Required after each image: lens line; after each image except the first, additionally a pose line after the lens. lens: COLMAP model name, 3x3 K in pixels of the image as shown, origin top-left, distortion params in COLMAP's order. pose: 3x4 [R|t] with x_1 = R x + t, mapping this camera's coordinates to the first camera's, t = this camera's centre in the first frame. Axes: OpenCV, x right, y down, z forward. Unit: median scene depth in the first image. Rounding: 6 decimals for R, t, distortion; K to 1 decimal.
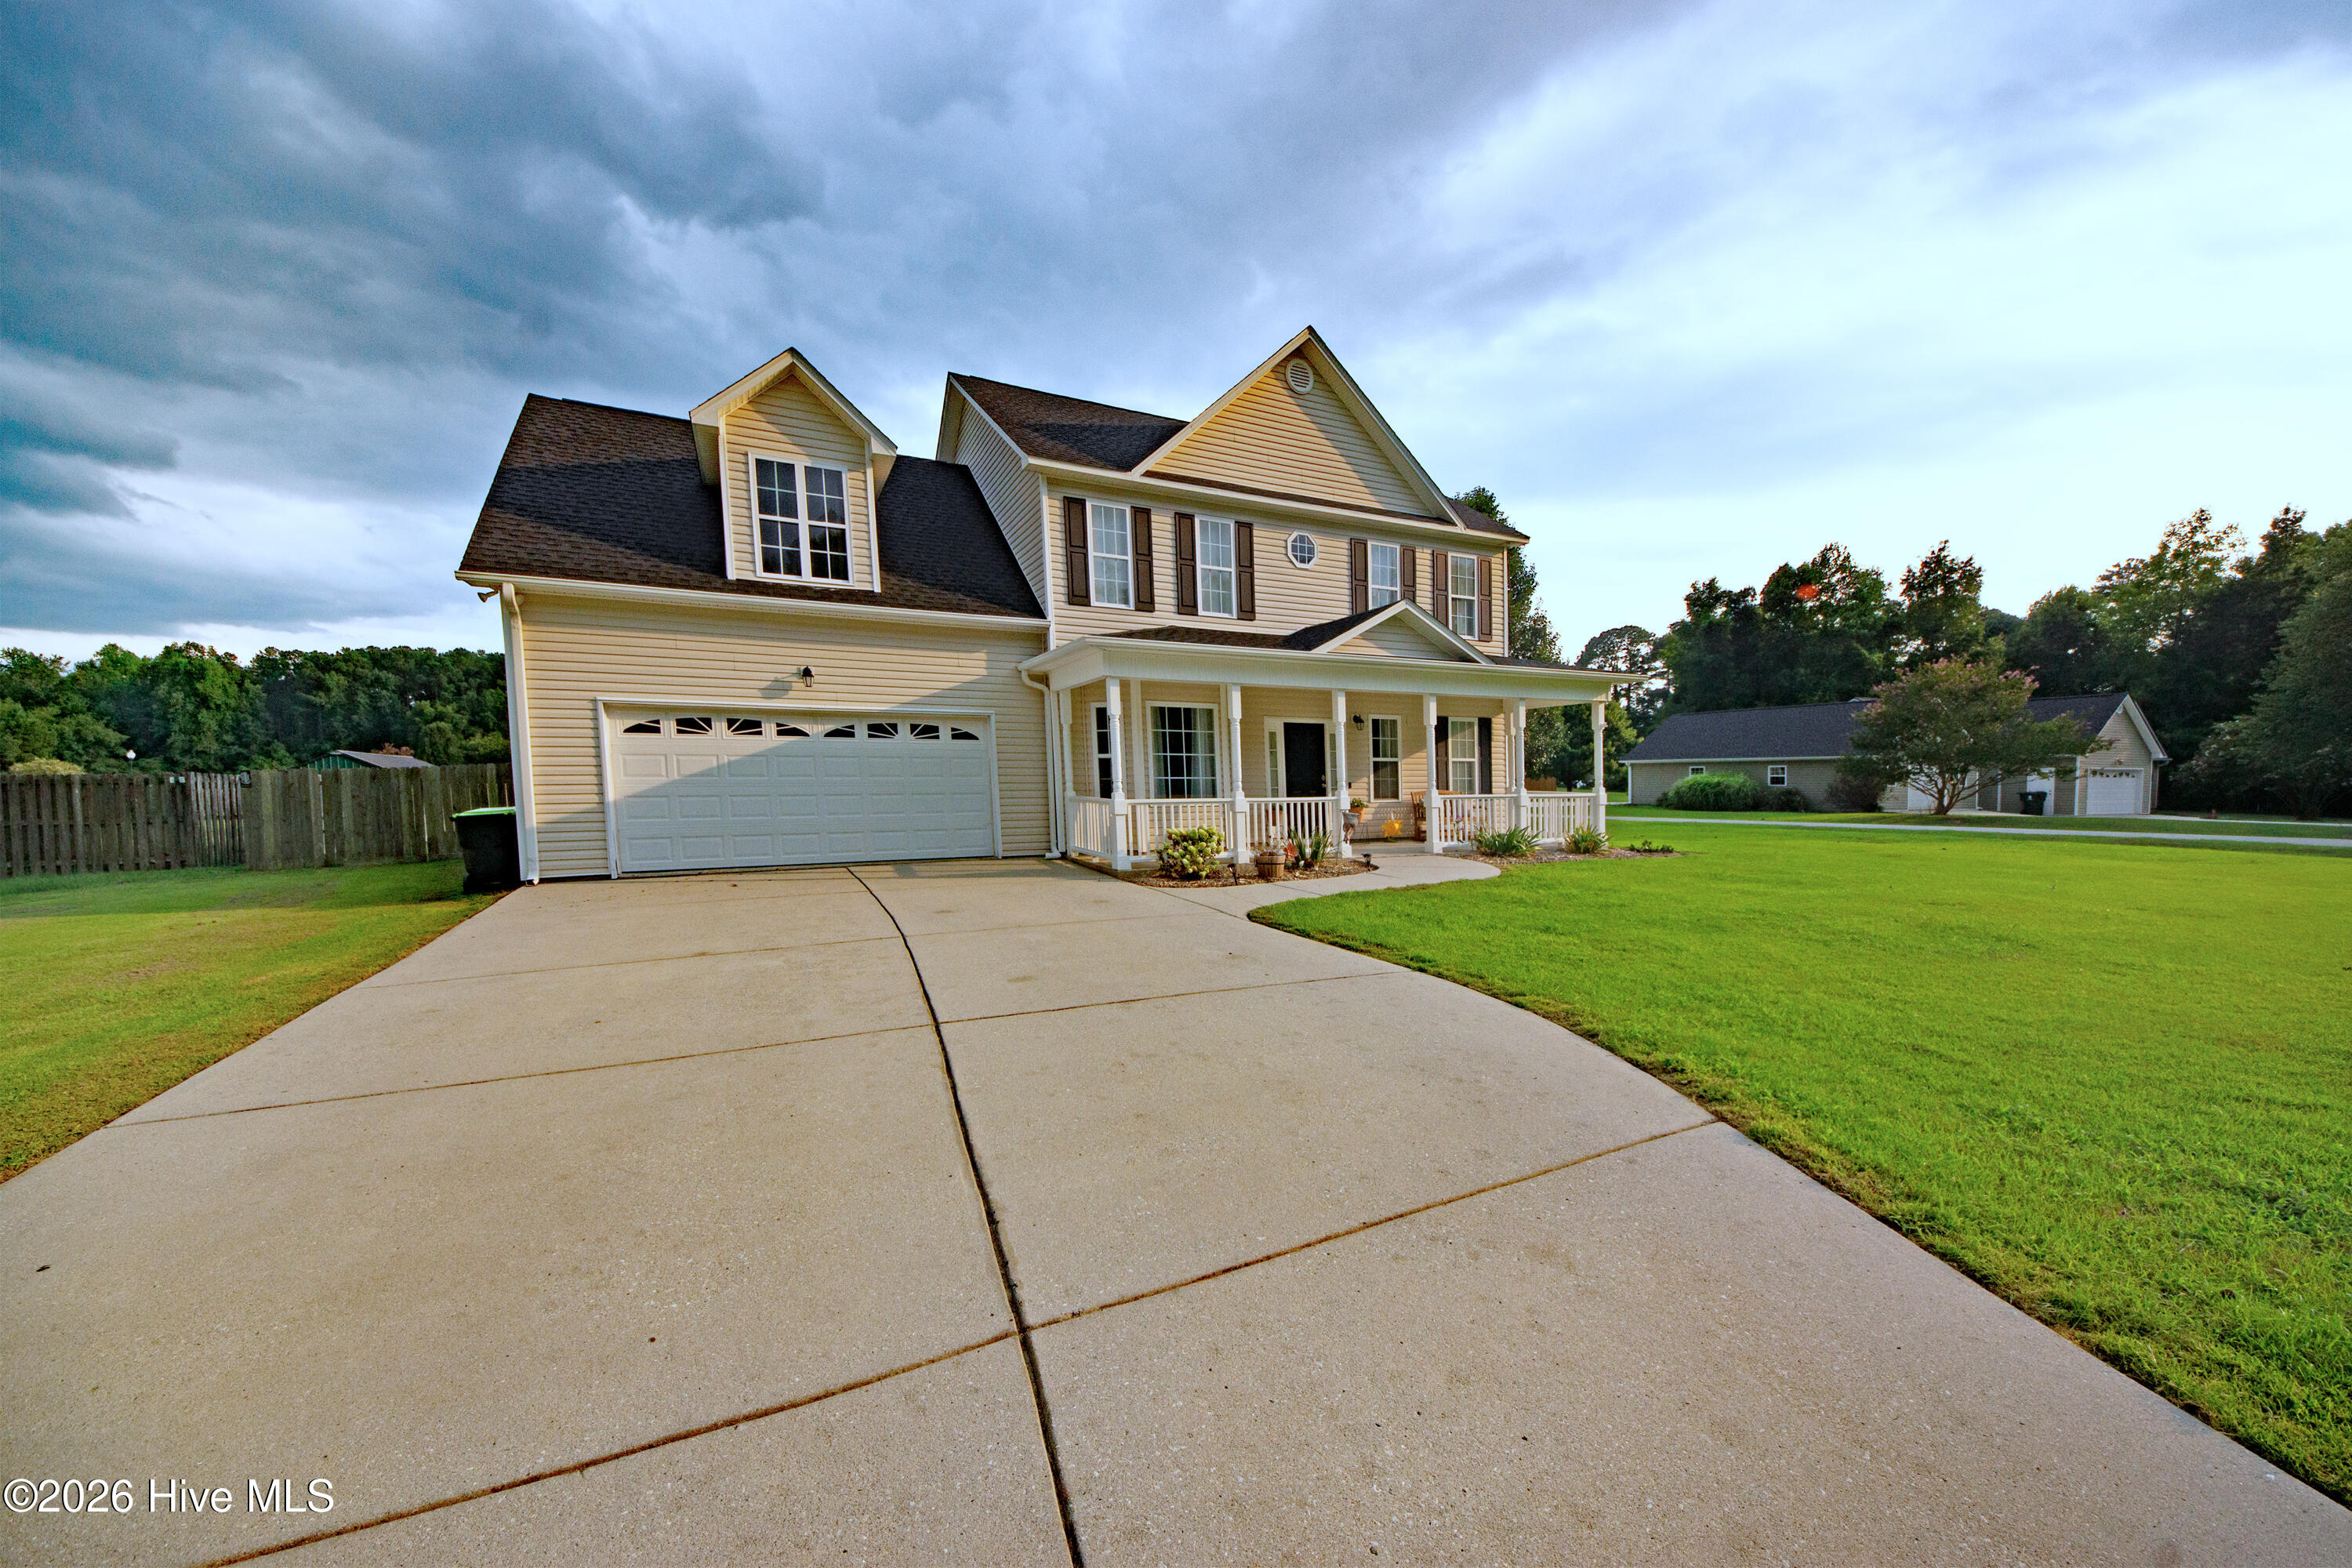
lens RADIAL K [[847.1, 0, 1171.2], [0, 847.1, 786.8], [0, 0, 1]] dist [0.002727, -0.000508]
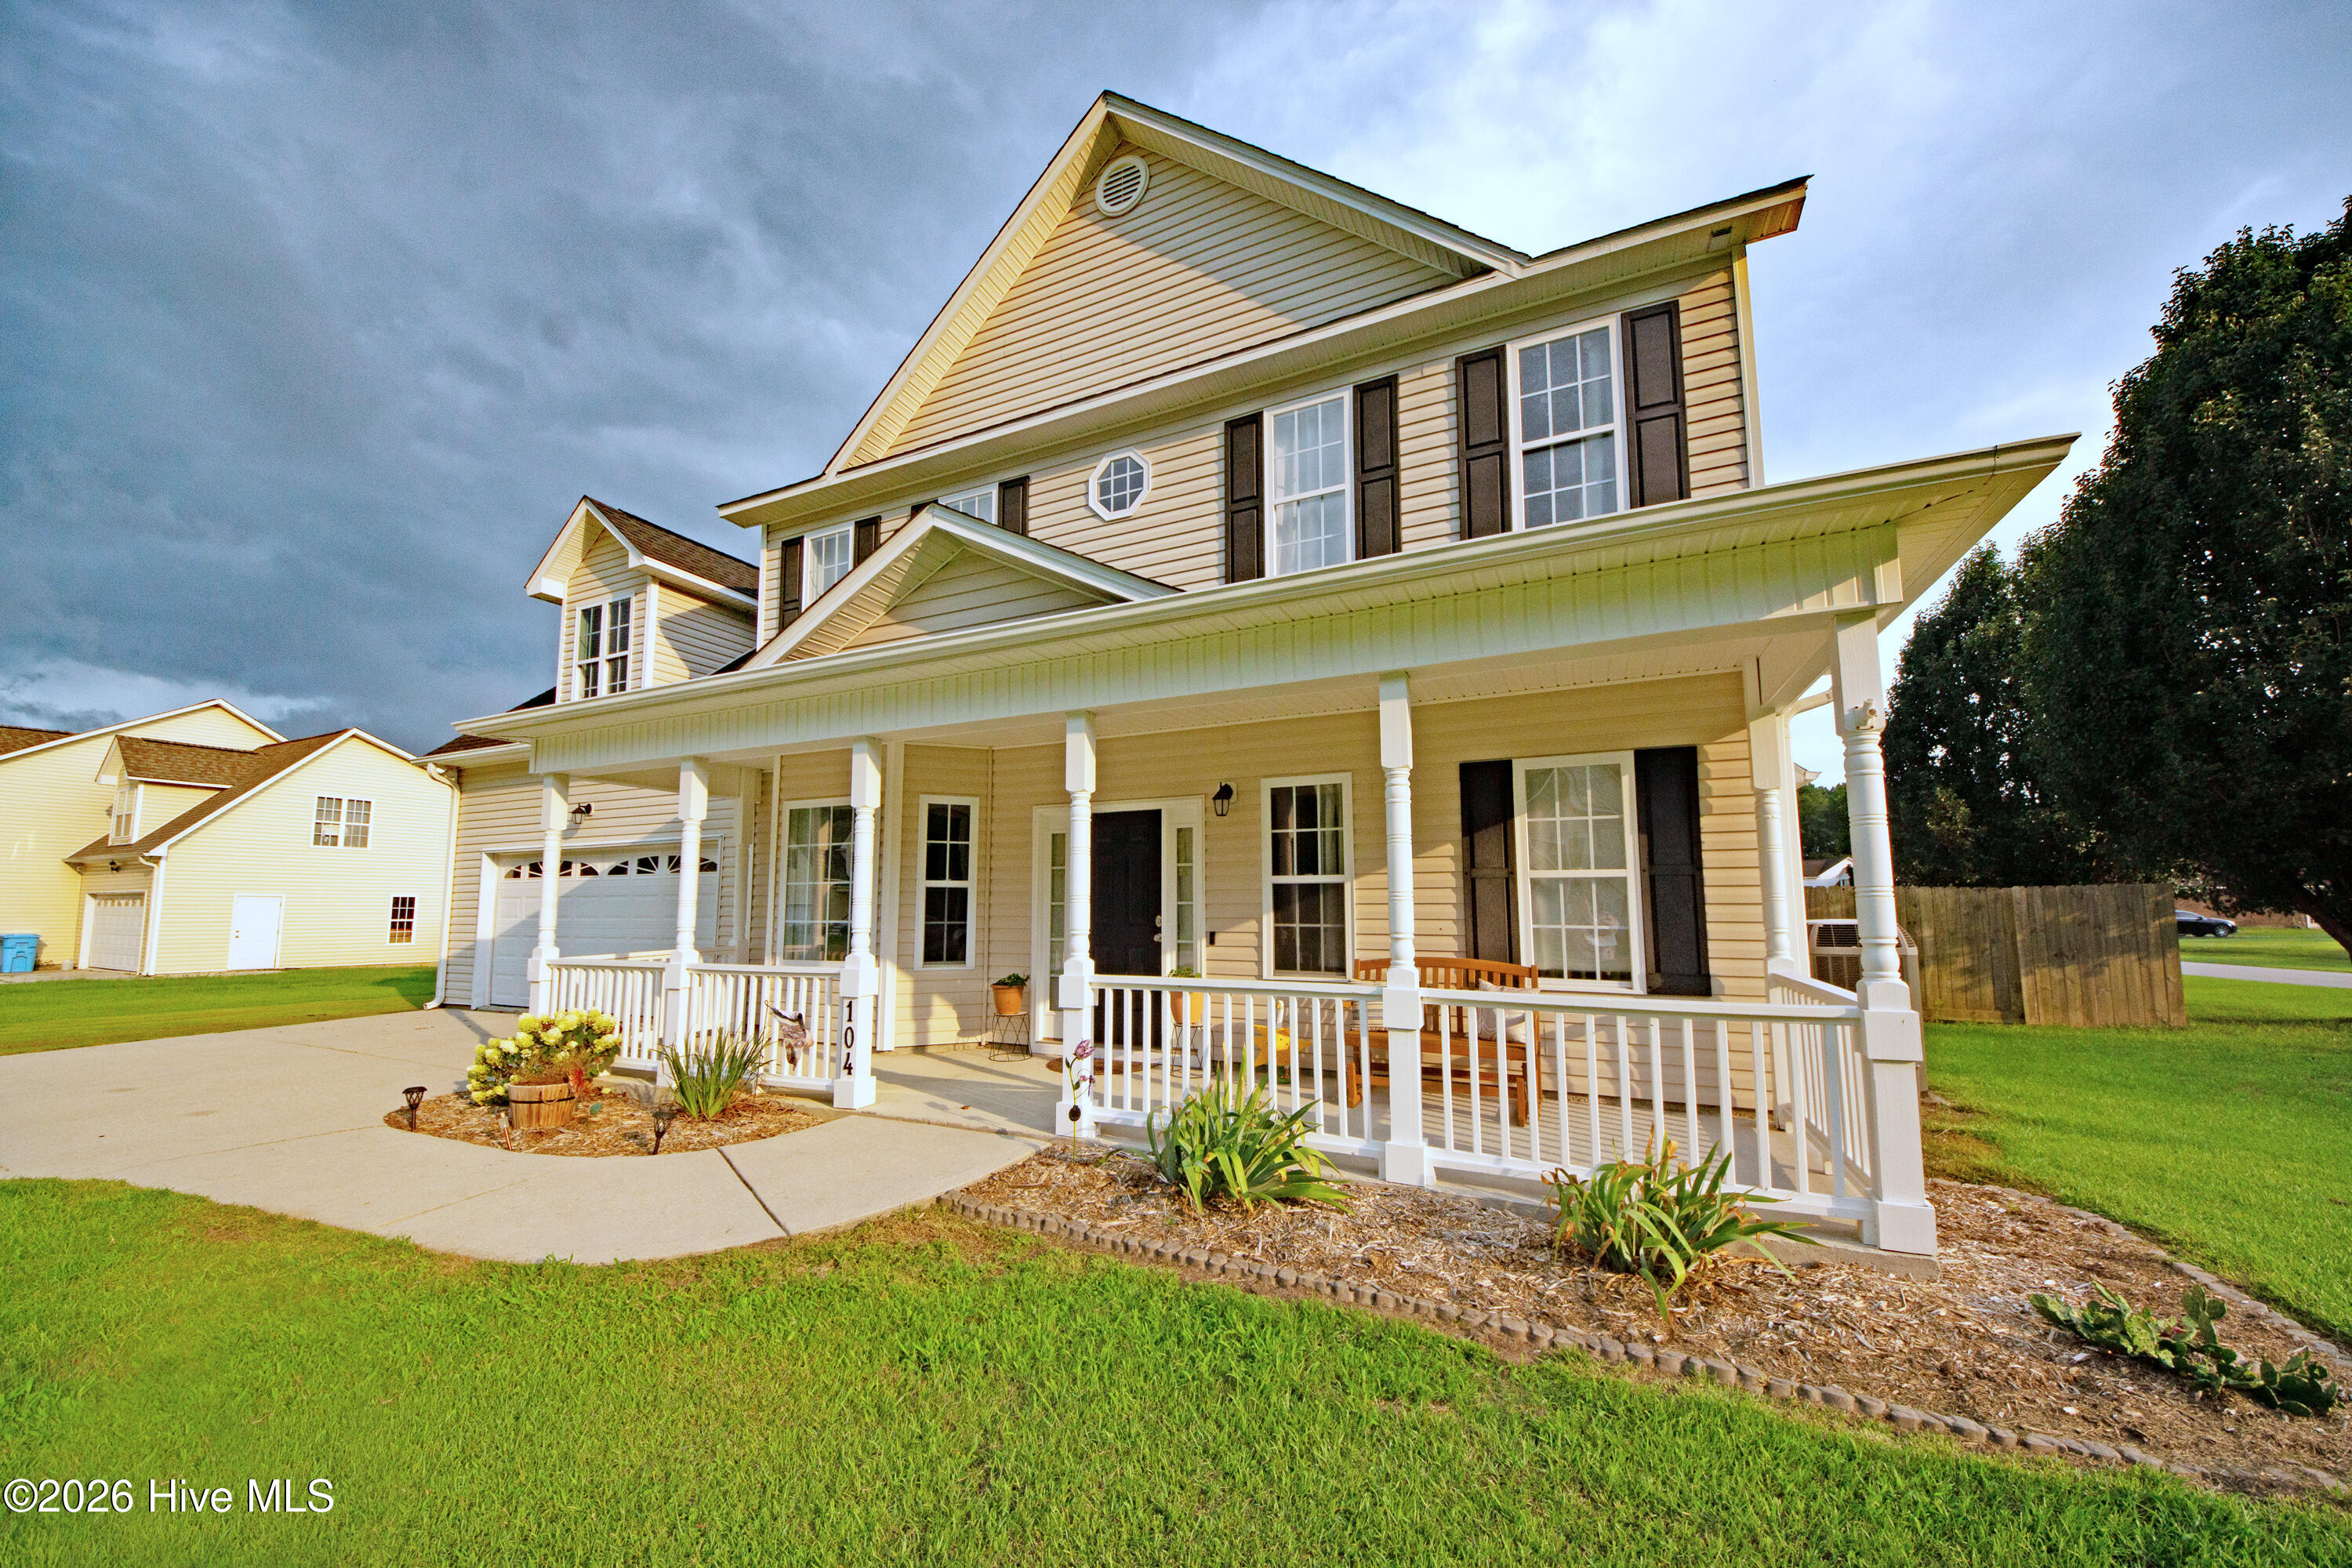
lens RADIAL K [[847.1, 0, 1199.3], [0, 847.1, 823.8], [0, 0, 1]] dist [0.002727, -0.000508]
pose [[0.629184, -0.080412, -0.773085, 0.583446], [-0.006860, 0.994021, -0.108976, -0.014234], [0.777226, 0.073869, 0.624871, 0.733634]]
